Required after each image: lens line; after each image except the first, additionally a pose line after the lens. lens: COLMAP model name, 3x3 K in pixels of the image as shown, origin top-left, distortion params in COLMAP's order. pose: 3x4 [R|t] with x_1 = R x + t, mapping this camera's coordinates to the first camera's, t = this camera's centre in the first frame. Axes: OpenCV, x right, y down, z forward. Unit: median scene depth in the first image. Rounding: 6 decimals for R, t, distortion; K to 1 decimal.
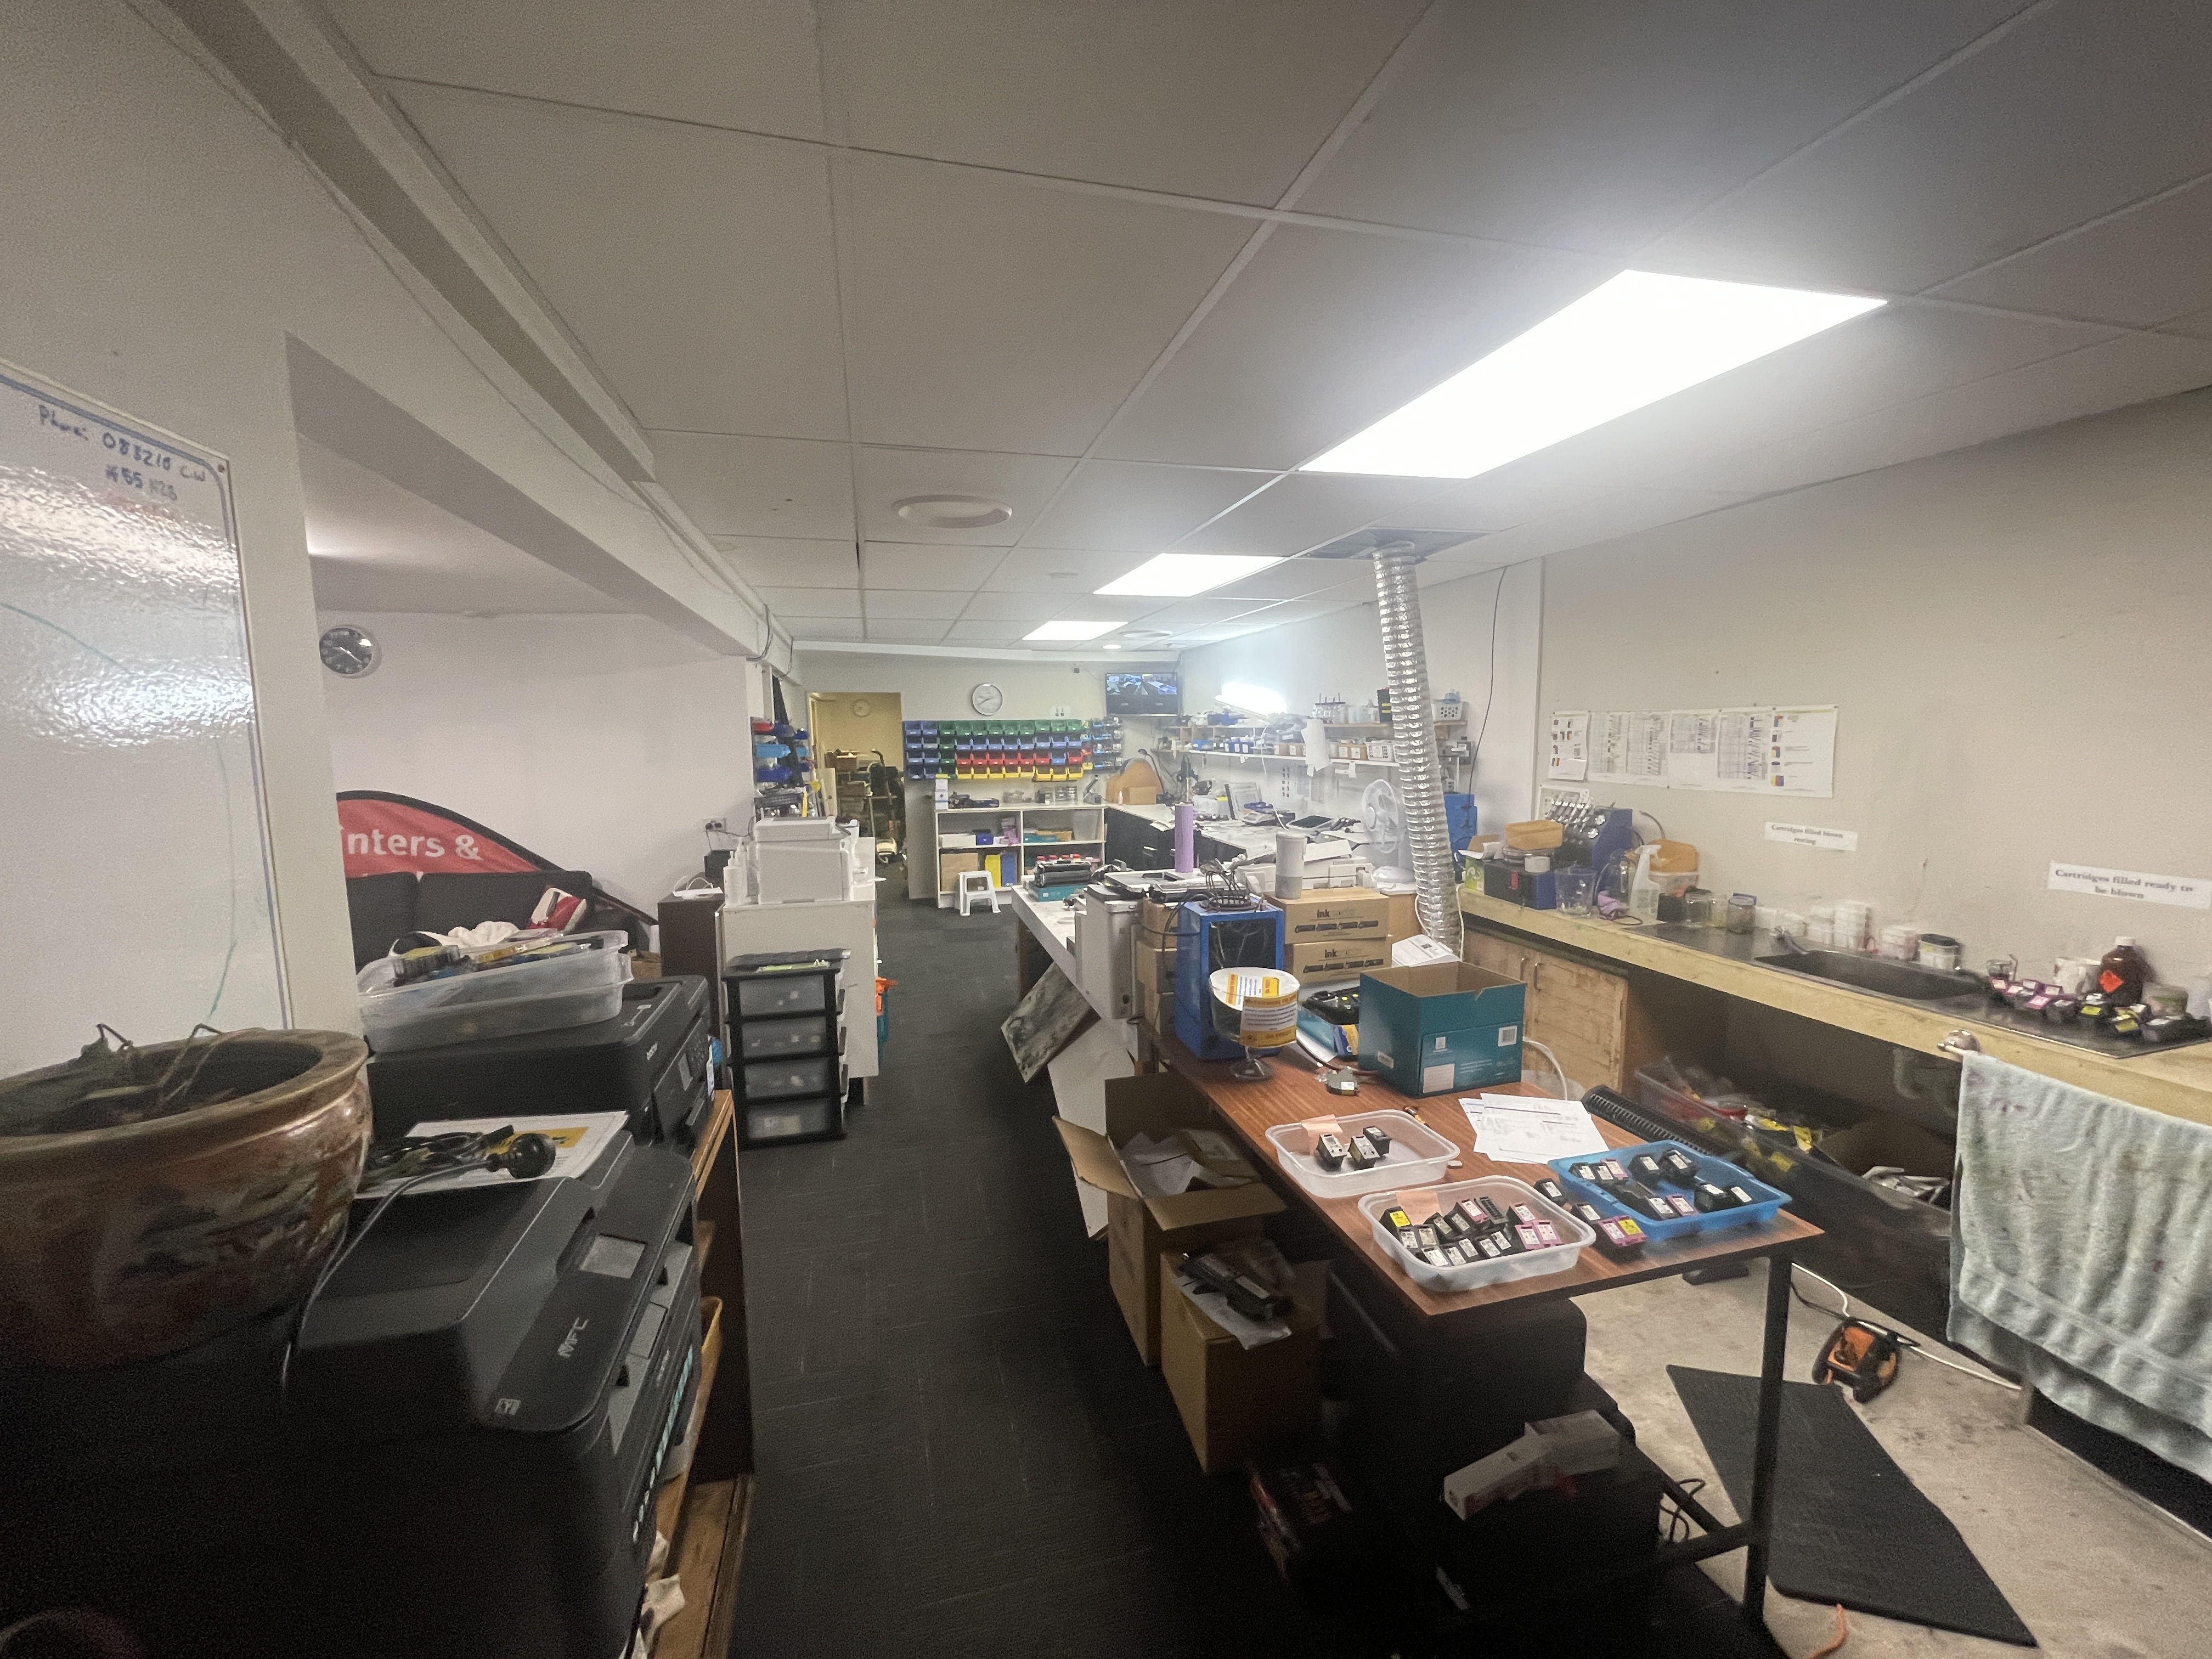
lens RADIAL K [[882.3, 0, 1100.6], [0, 882.3, 831.8], [0, 0, 1]] dist [0.002497, -0.000600]
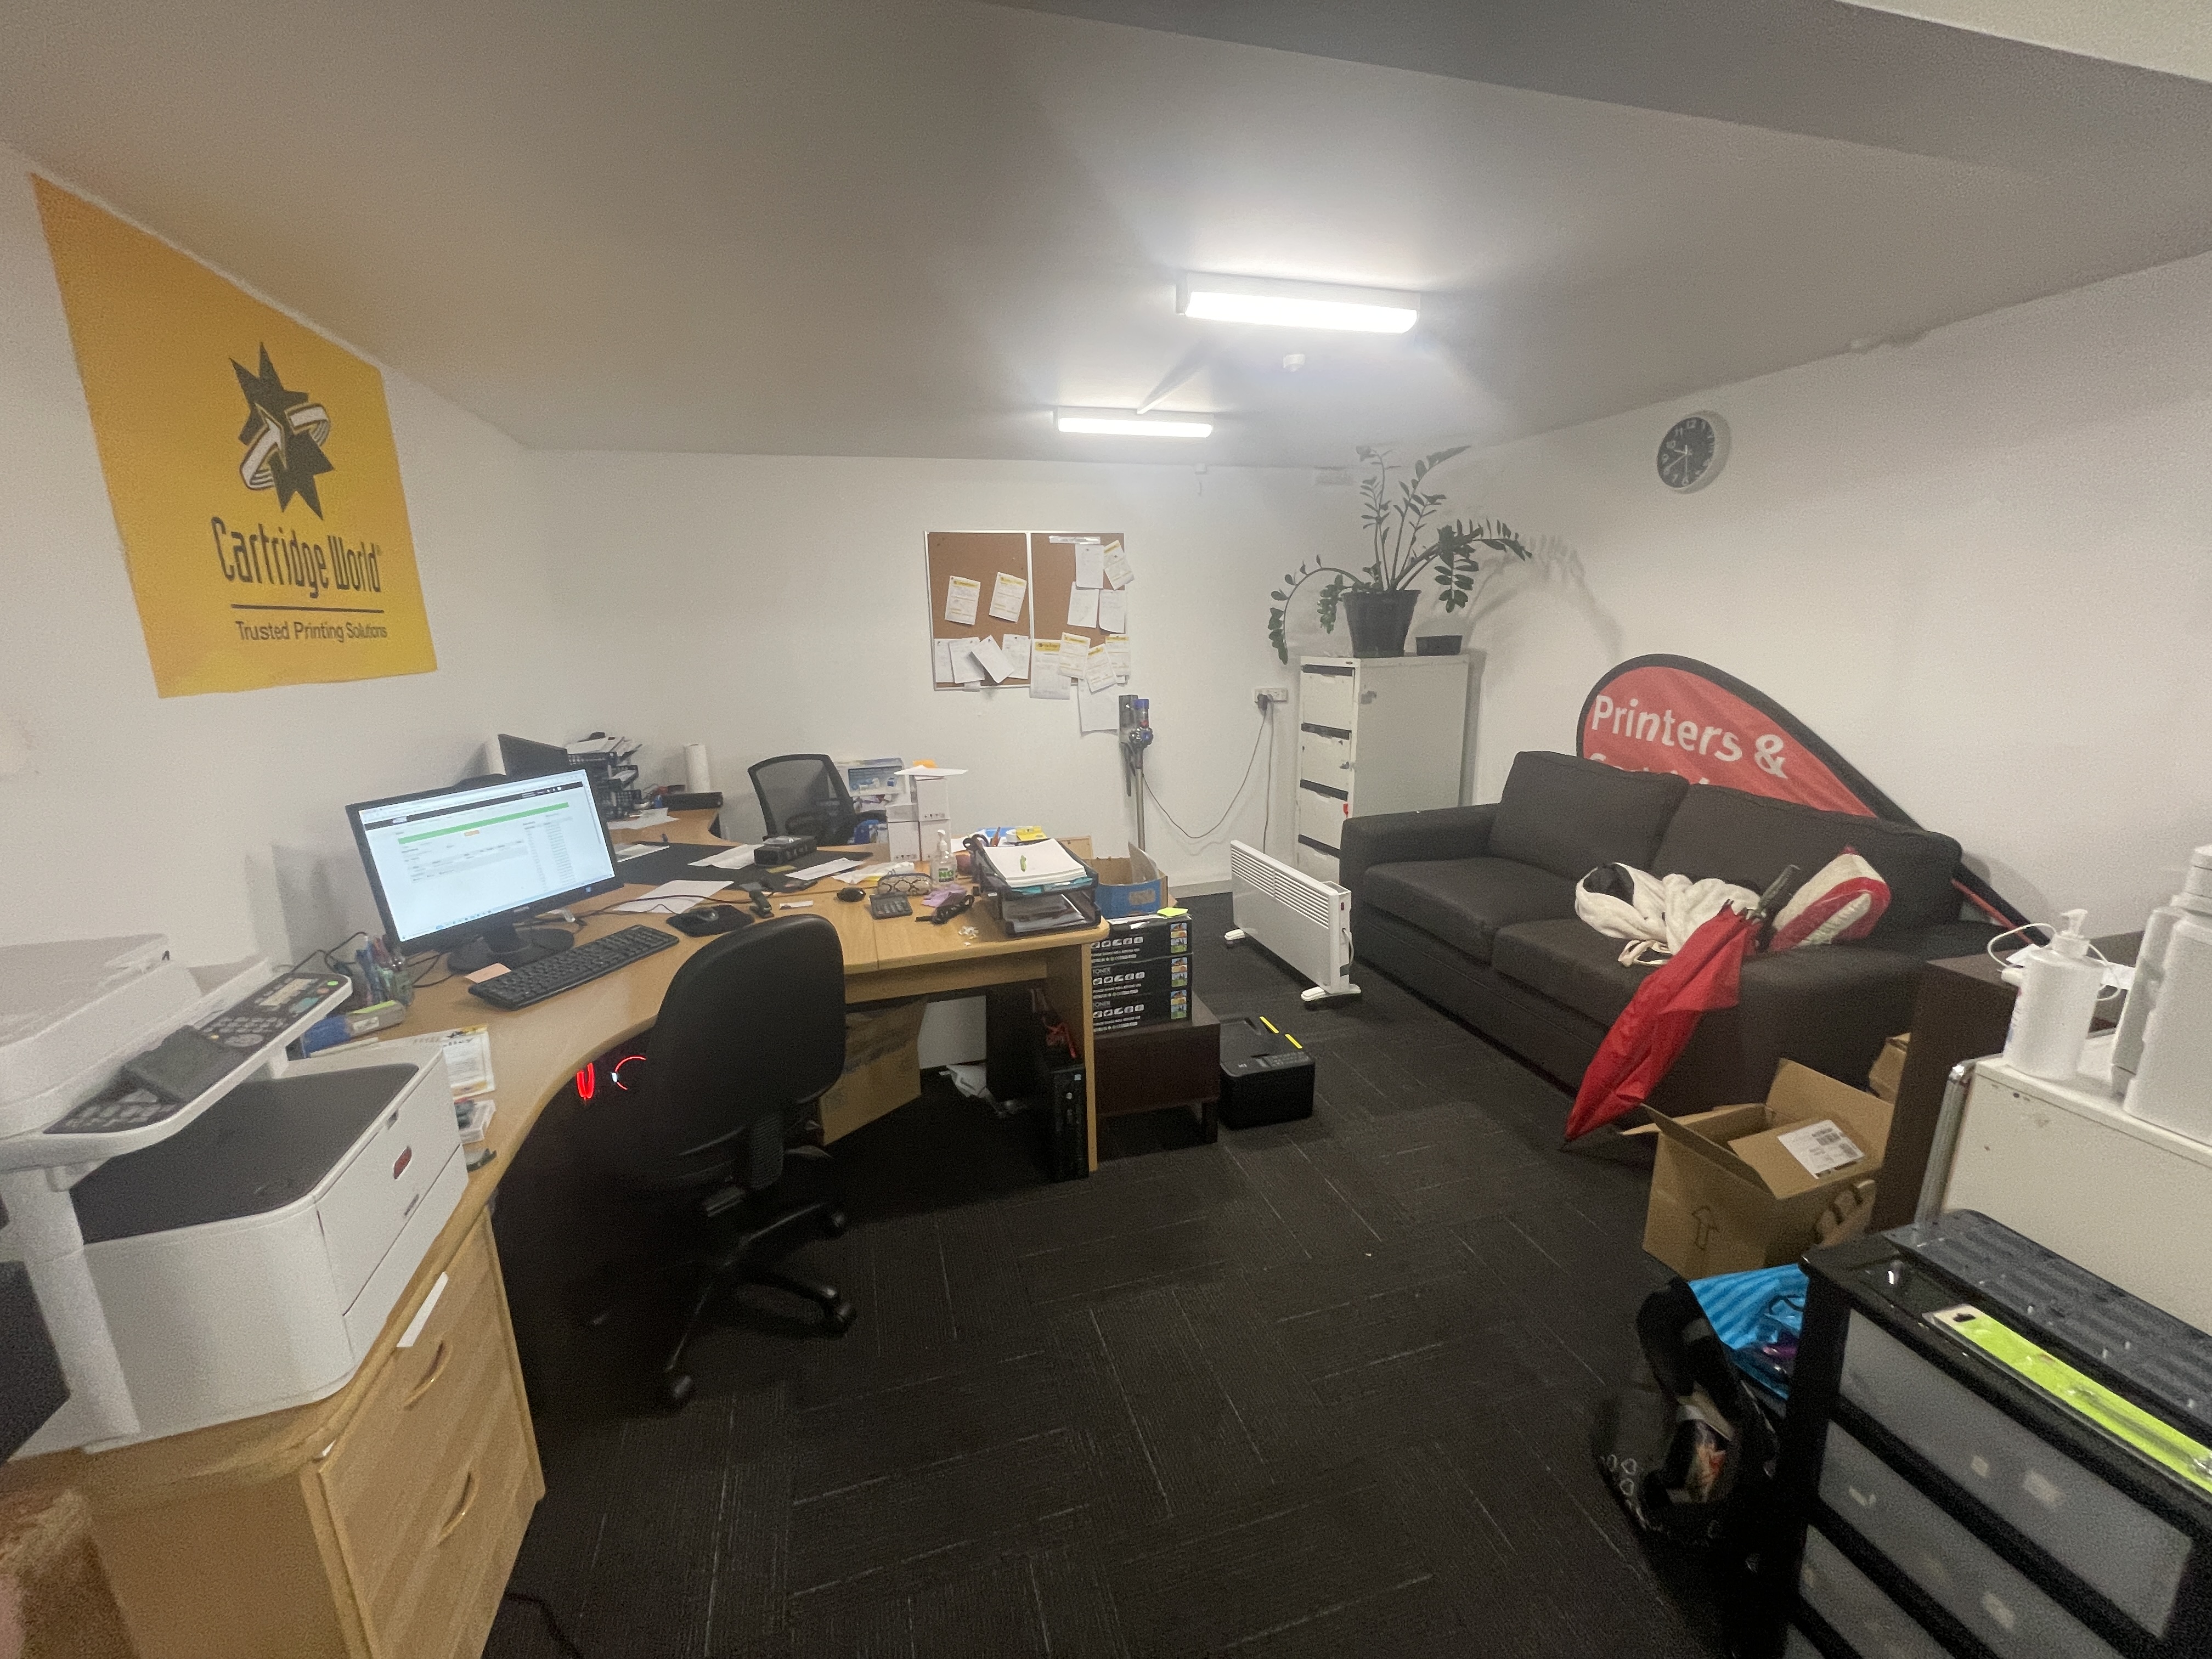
lens RADIAL K [[882.3, 0, 1095.3], [0, 882.3, 831.2], [0, 0, 1]] dist [0.002497, -0.000600]
pose [[0.021341, 0.247223, -0.968724, -0.103251], [-0.095654, 0.965004, 0.244167, -0.038398], [0.995186, 0.087451, 0.044242, 0.506514]]
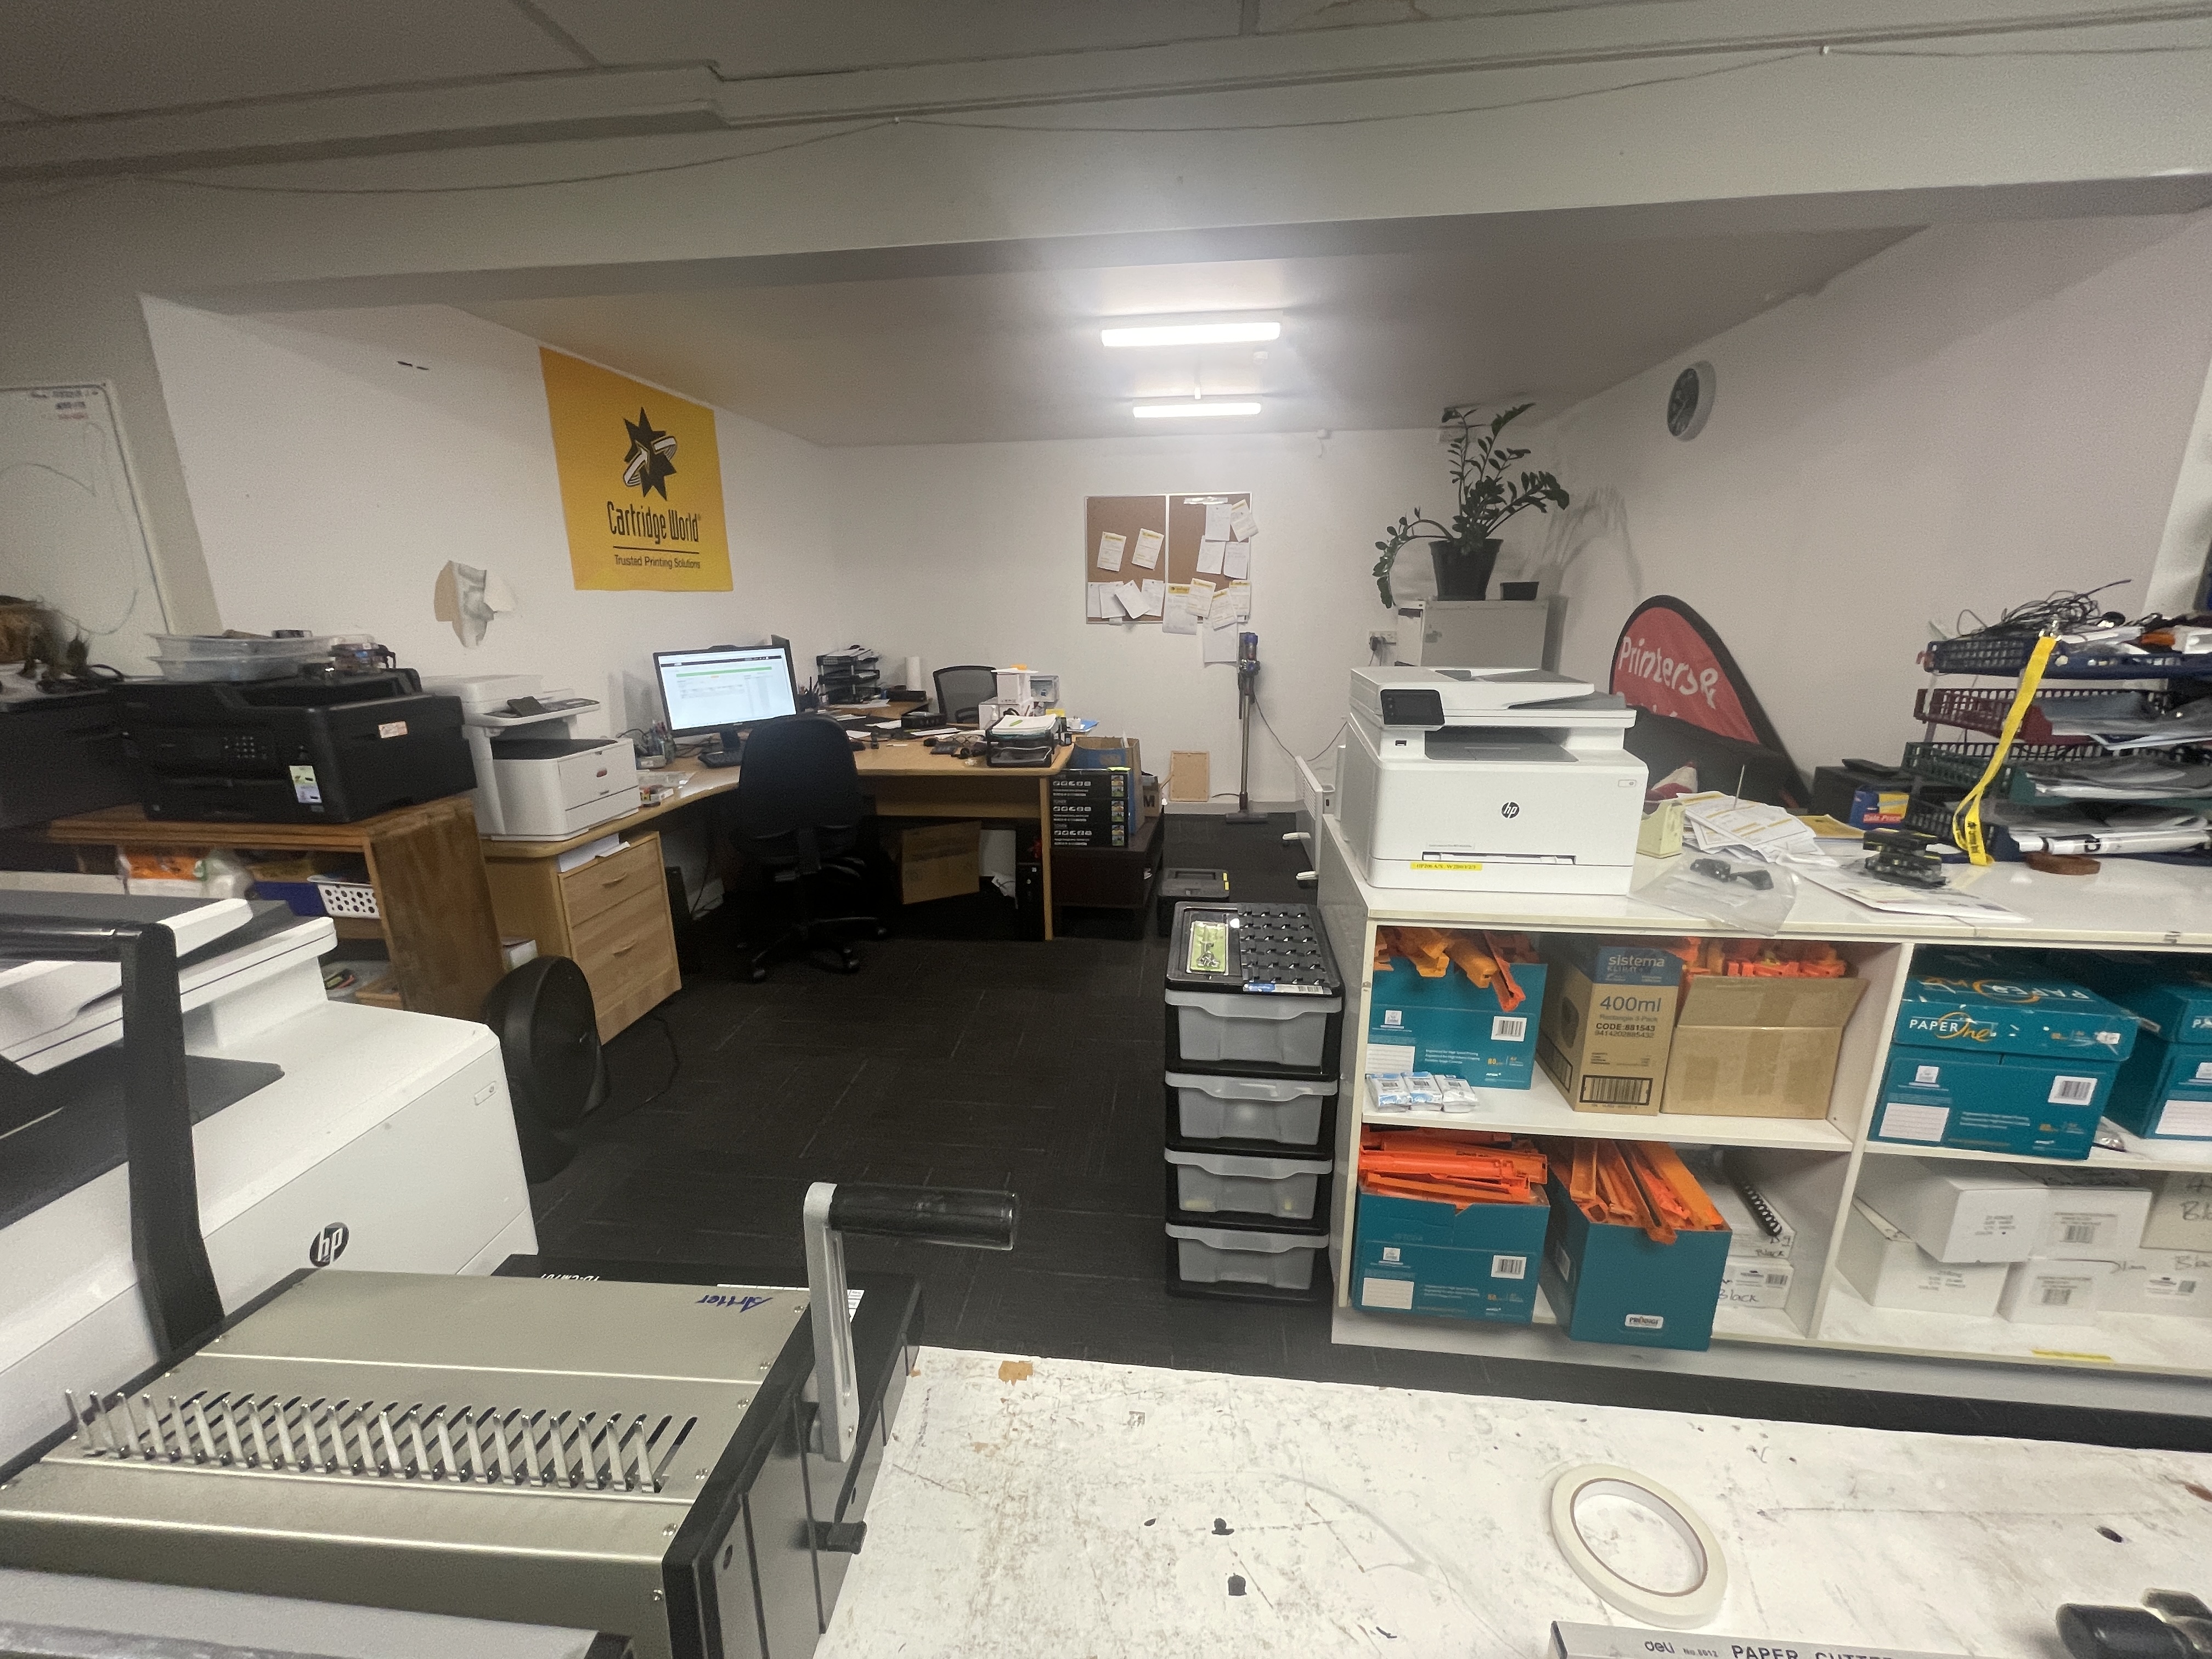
lens RADIAL K [[882.3, 0, 1101.7], [0, 882.3, 826.3], [0, 0, 1]] dist [0.002497, -0.000600]
pose [[-0.357329, 0.259118, -0.897315, 0.085513], [-0.091560, 0.946398, 0.309753, -0.049309], [0.929480, 0.192842, -0.314450, 0.818135]]
